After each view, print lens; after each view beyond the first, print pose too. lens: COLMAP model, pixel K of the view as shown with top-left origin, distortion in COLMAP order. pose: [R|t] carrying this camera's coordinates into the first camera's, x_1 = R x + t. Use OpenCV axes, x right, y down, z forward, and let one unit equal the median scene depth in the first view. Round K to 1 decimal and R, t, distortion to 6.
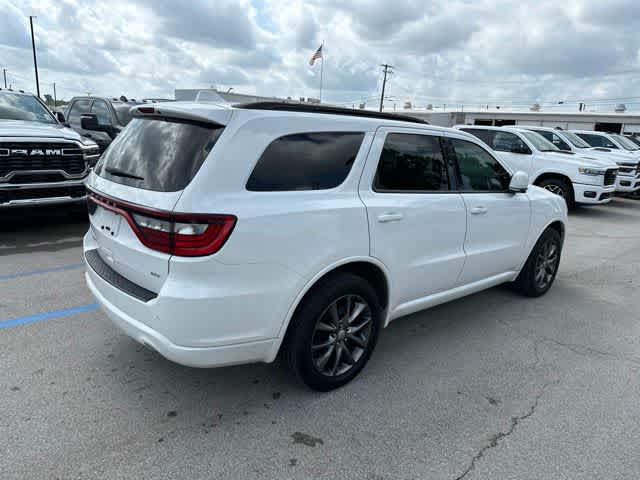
lens RADIAL K [[456.5, 0, 316.3], [0, 456.5, 233.4], [0, 0, 1]] dist [0.007752, -0.005621]
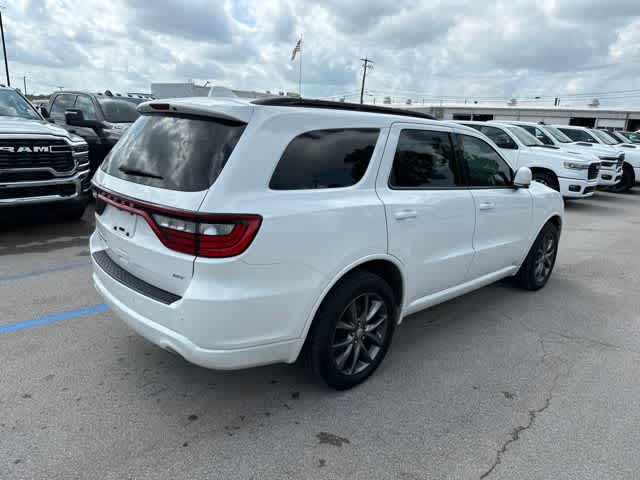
lens RADIAL K [[457.3, 0, 317.5], [0, 457.3, 235.7], [0, 0, 1]] dist [0.009817, -0.010804]
pose [[0.998982, -0.011906, 0.043501, -0.077328], [0.011248, 0.999819, 0.015345, -0.006655], [-0.043676, -0.014840, 0.998936, 0.010293]]
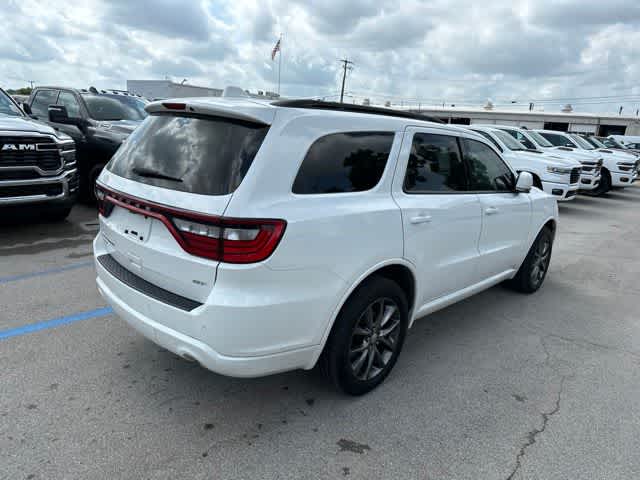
lens RADIAL K [[457.5, 0, 320.0], [0, 457.5, 240.0], [0, 0, 1]] dist [0.005194, -0.003802]
pose [[0.995539, -0.008537, 0.093967, -0.153176], [0.006365, 0.999706, 0.023384, -0.014591], [-0.094139, -0.022681, 0.995301, 0.029062]]
